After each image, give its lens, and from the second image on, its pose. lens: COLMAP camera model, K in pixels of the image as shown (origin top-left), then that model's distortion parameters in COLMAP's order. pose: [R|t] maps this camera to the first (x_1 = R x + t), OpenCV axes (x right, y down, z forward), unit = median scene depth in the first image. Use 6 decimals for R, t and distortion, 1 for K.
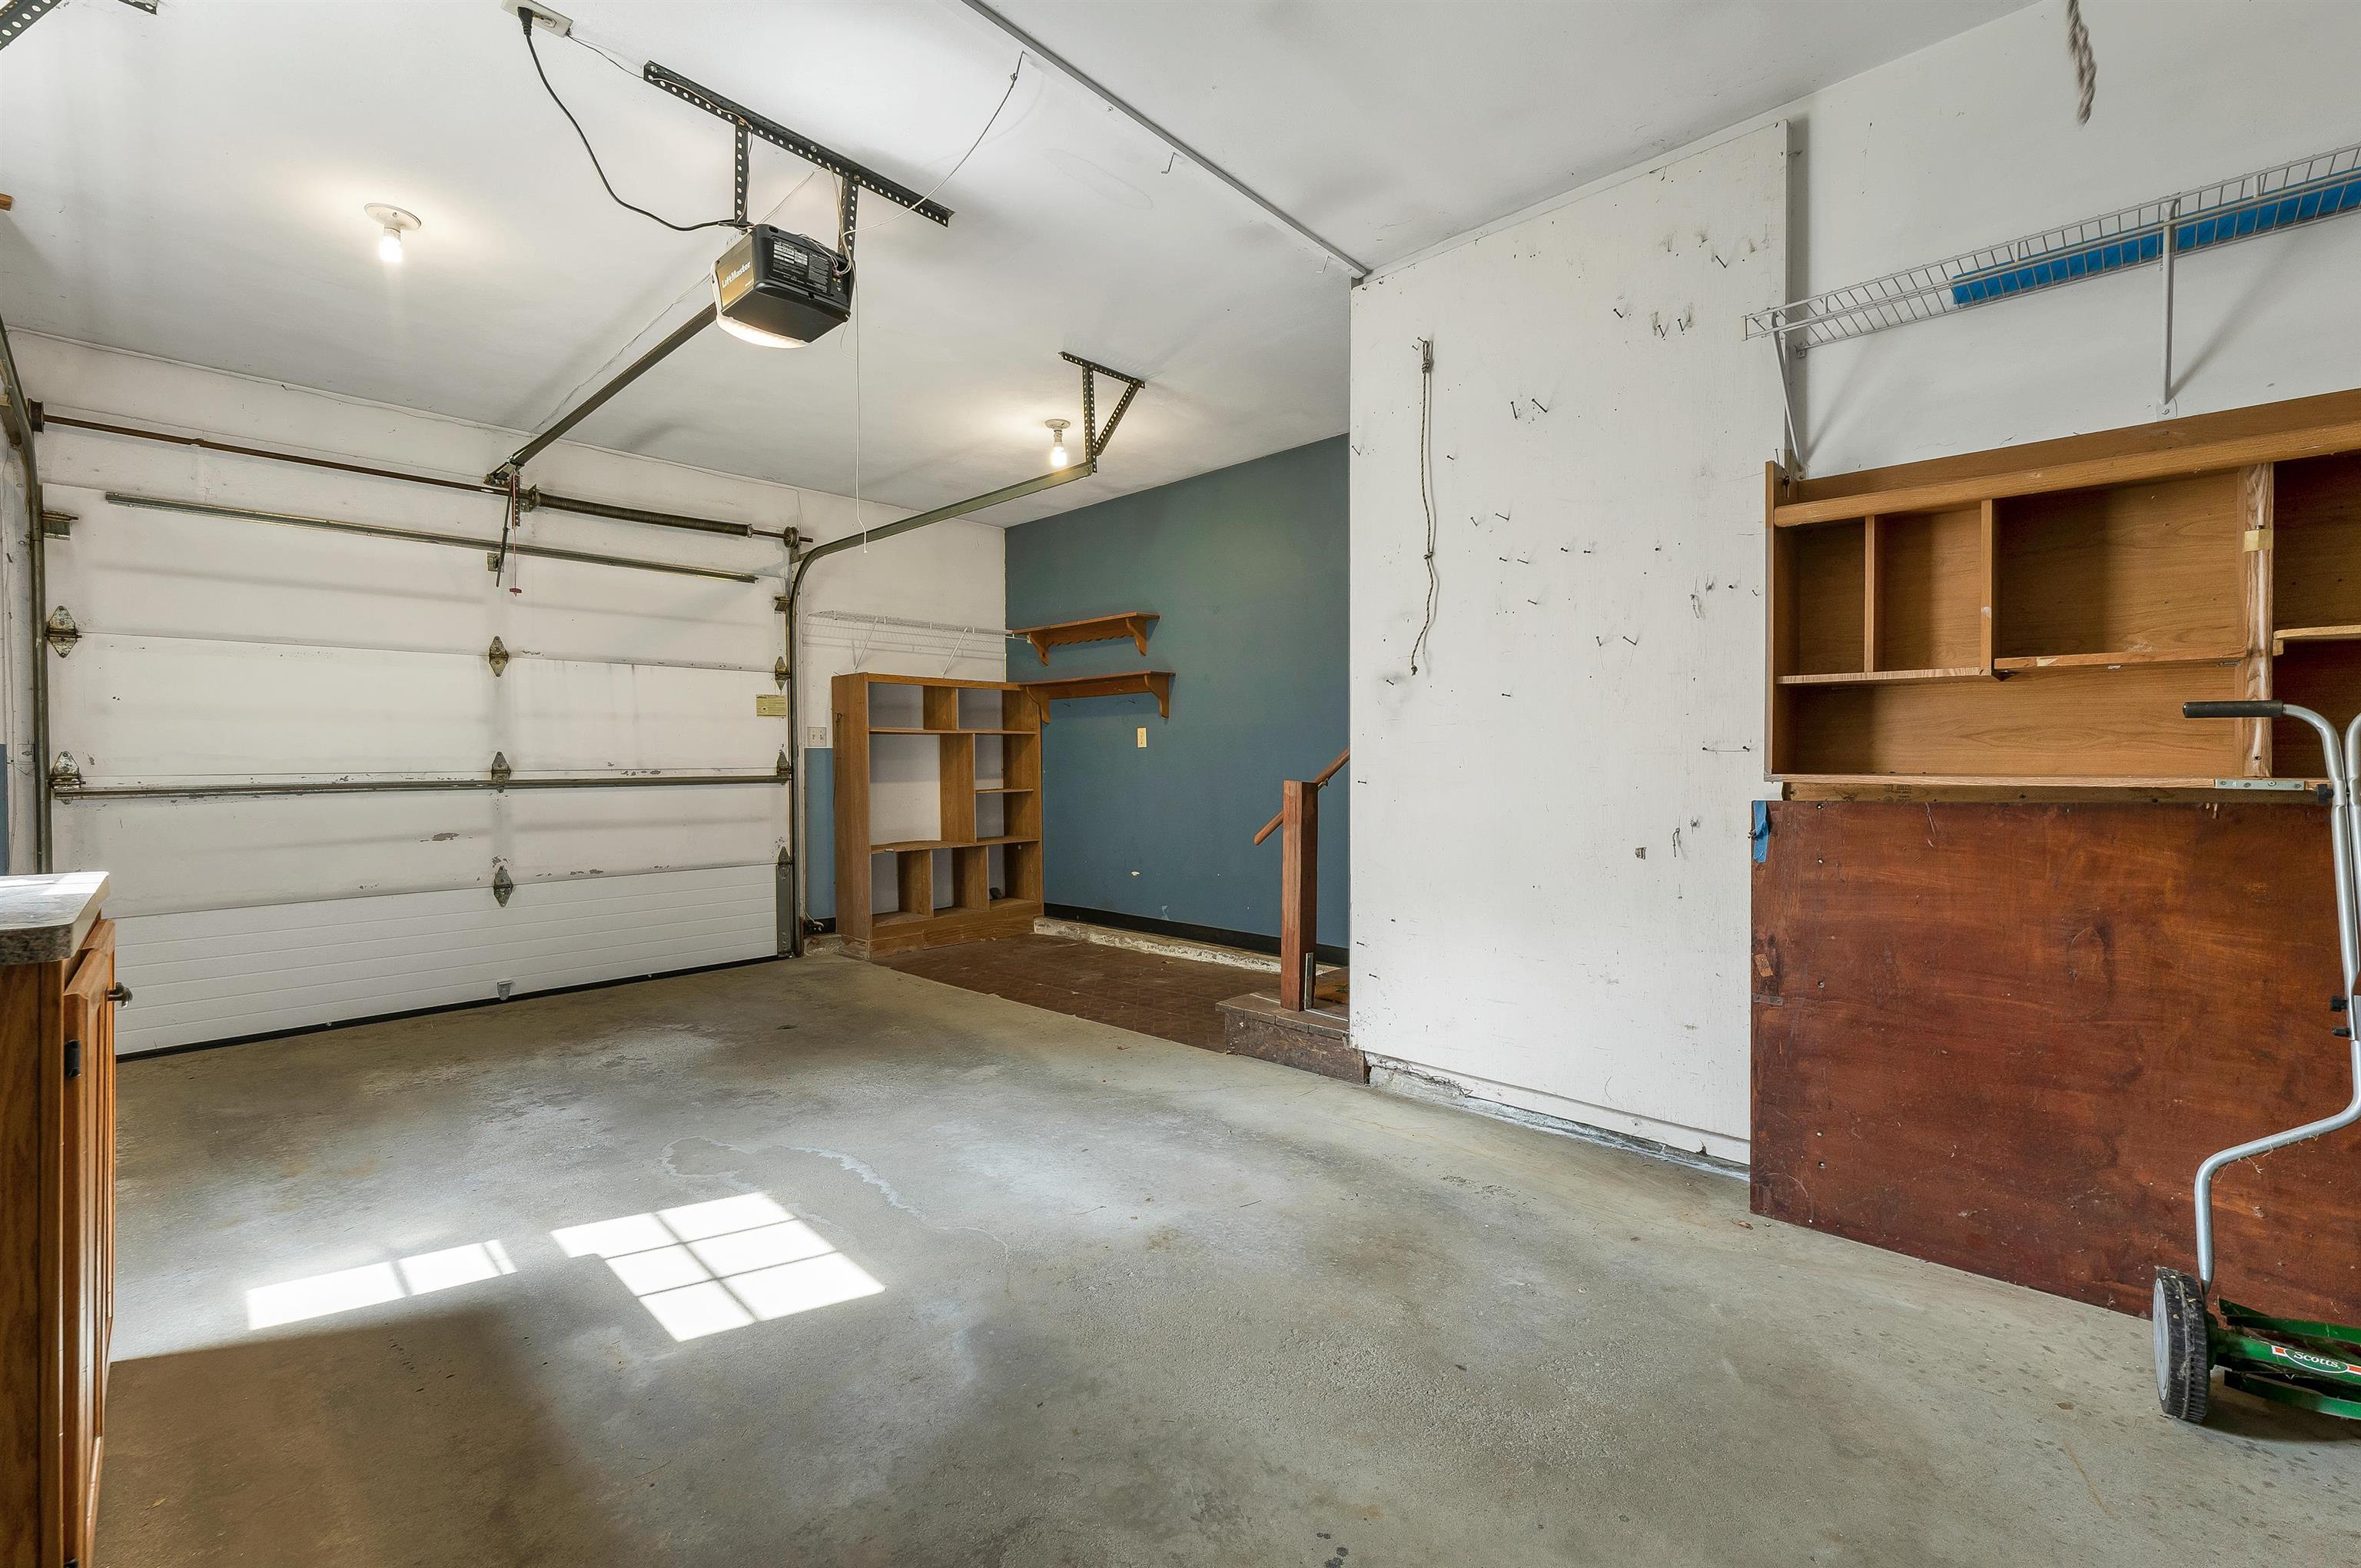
lens RADIAL K [[972.7, 0, 1178.7], [0, 972.7, 790.2], [0, 0, 1]] dist [0.001533, -0.000815]
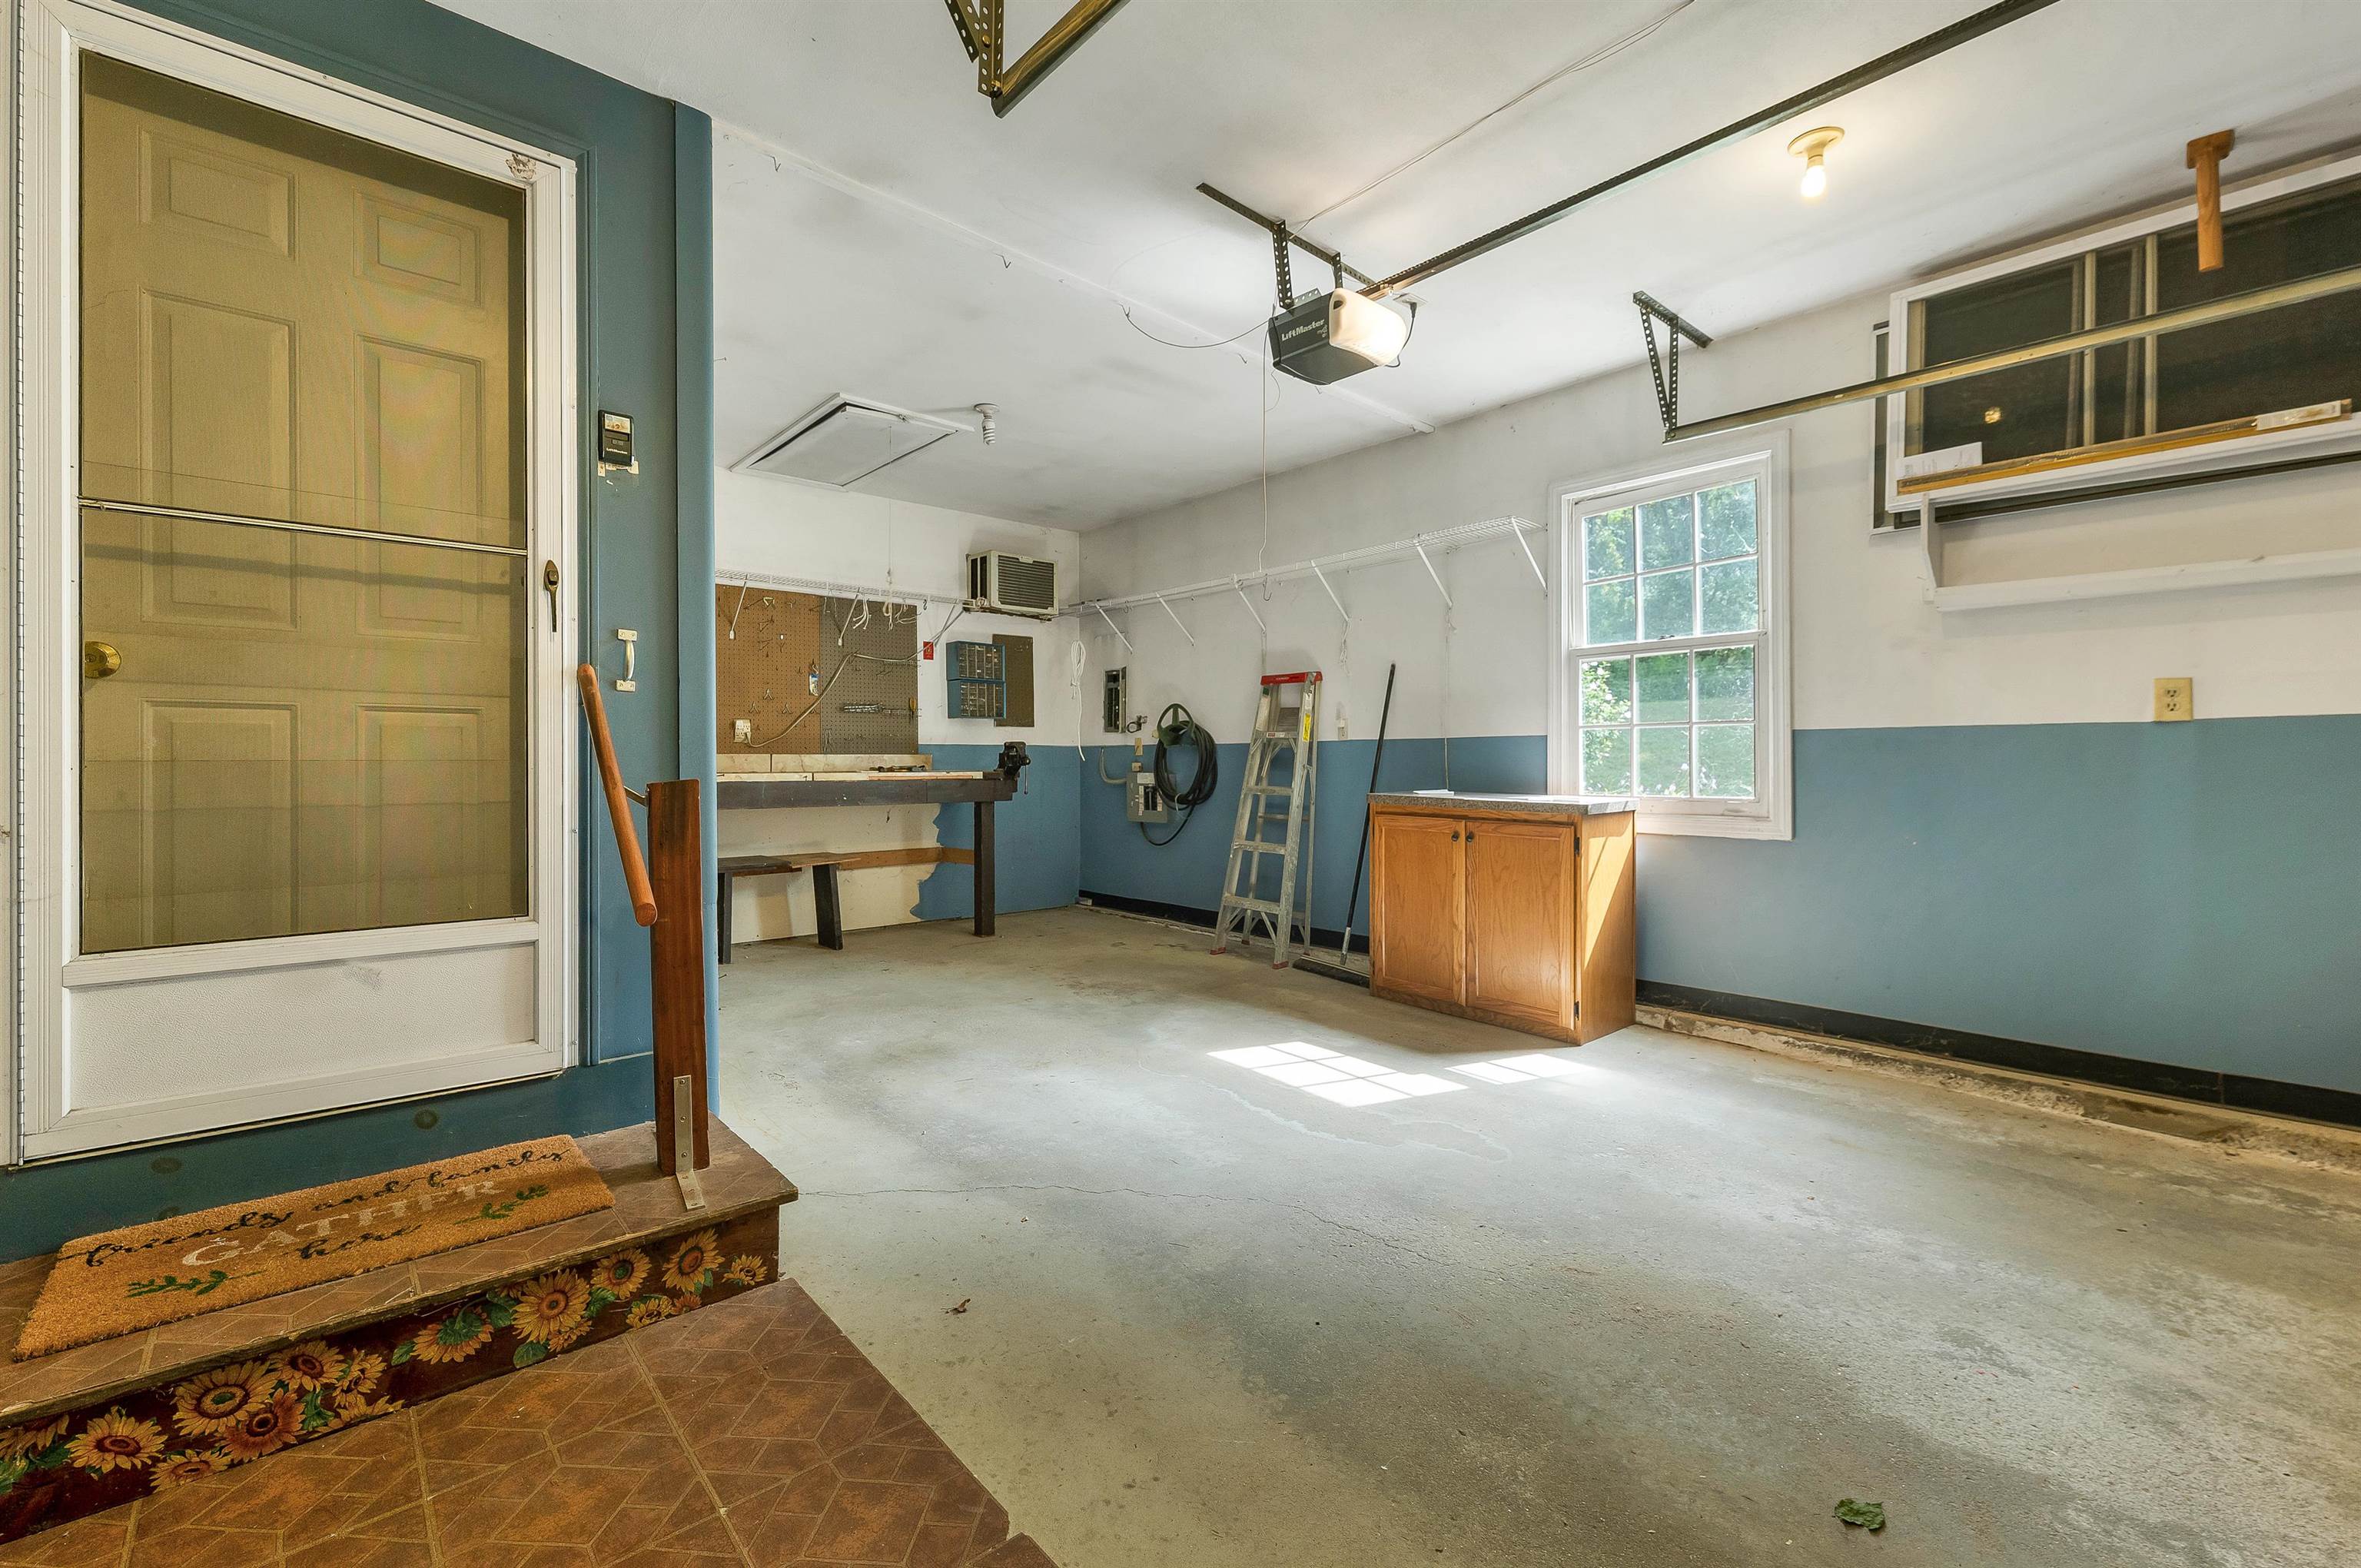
lens RADIAL K [[972.7, 0, 1178.7], [0, 972.7, 790.2], [0, 0, 1]] dist [0.001533, -0.000815]
pose [[-0.996783, 0.003841, 0.080053, -0.302044], [0.008298, 0.998429, 0.055415, -0.043820], [-0.079714, 0.055901, -0.995249, 2.086778]]
